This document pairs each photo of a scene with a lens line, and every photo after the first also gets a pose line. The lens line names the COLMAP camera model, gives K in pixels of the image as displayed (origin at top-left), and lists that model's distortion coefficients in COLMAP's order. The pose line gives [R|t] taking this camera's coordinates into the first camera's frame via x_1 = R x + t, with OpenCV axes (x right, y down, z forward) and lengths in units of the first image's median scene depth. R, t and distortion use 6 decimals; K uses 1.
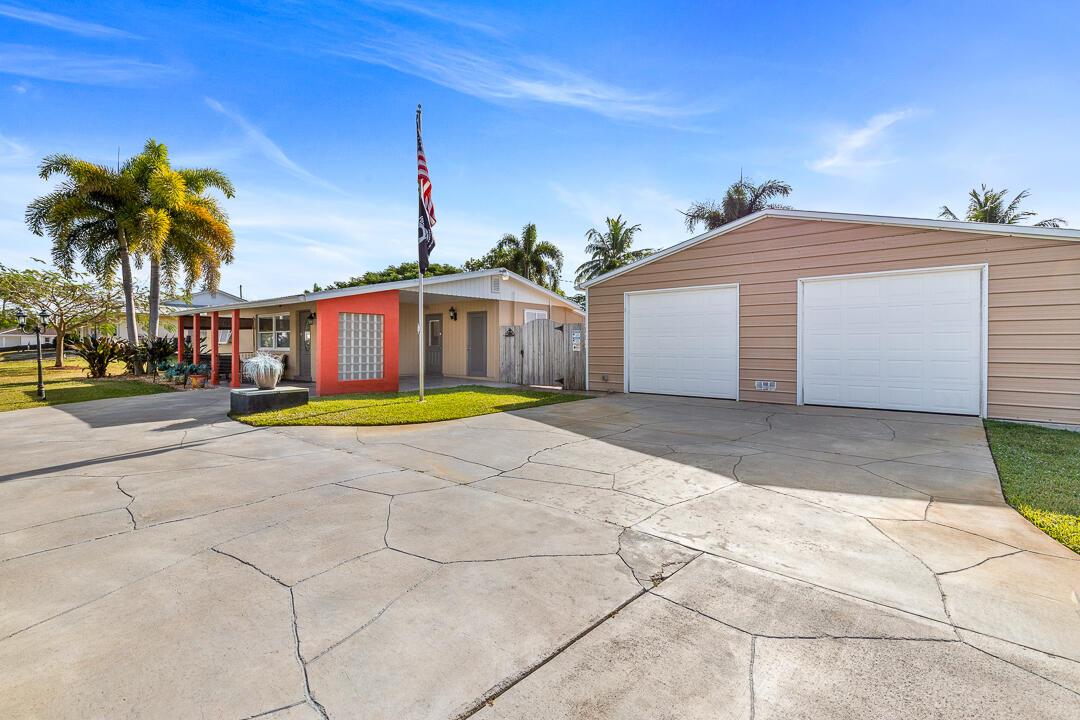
lens RADIAL K [[502.5, 0, 538.8], [0, 502.5, 343.5], [0, 0, 1]] dist [-0.001022, -0.000373]
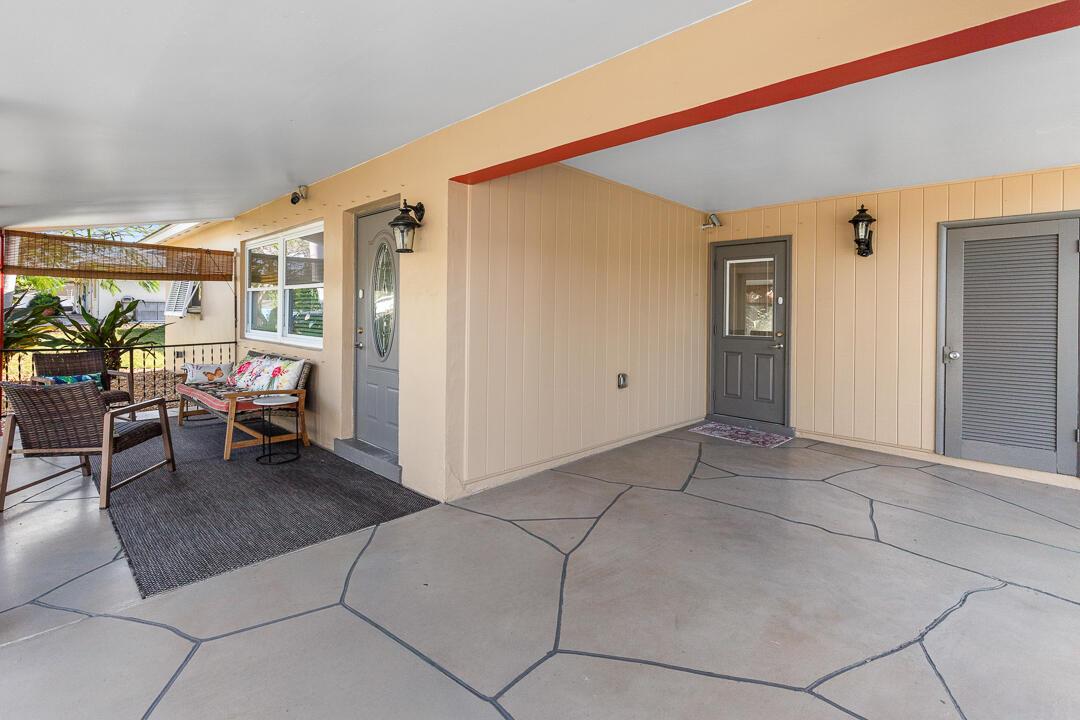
lens RADIAL K [[499.7, 0, 539.9], [0, 499.7, 308.3], [0, 0, 1]] dist [0.001880, 0.000016]
pose [[0.996970, 0.015791, -0.076170, -0.337706], [-0.016895, 0.999761, -0.013874, -0.007520], [0.075933, 0.015119, 0.996998, 0.698521]]
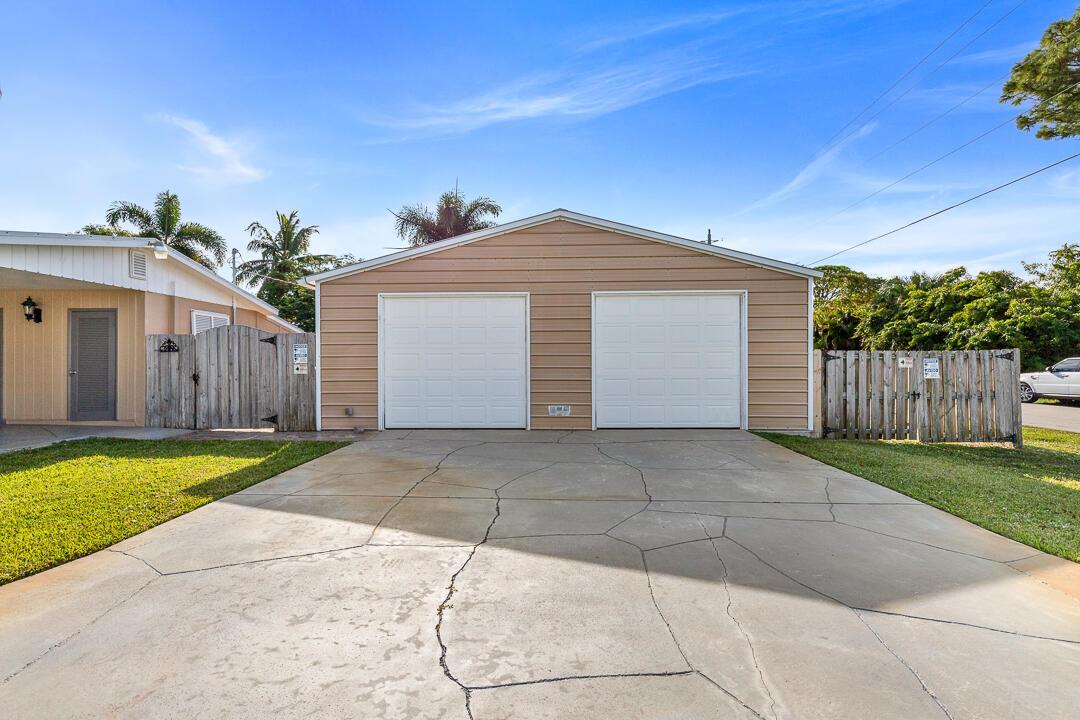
lens RADIAL K [[485.3, 0, 540.0], [0, 485.3, 360.0], [0, 0, 1]] dist [0.001722, -0.000215]
pose [[0.780768, -0.001384, 0.624820, -0.067497], [0.001713, 0.999999, 0.000076, -0.003125], [-0.624819, 0.001011, 0.780769, 0.228042]]
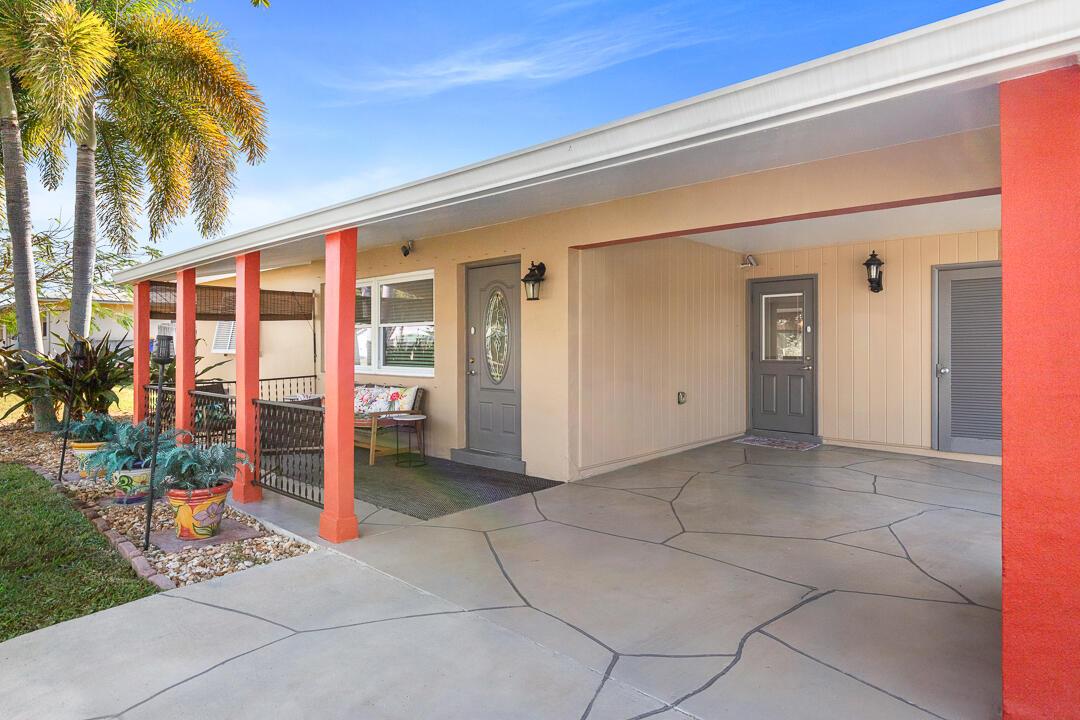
lens RADIAL K [[618.7, 0, 534.3], [0, 618.7, 347.5], [0, 0, 1]] dist [0.005552, 0.001479]
pose [[0.998845, -0.001872, -0.048008, -0.395010], [0.001830, 0.999998, -0.000928, -0.005687], [0.048009, 0.000839, 0.998847, 0.547174]]
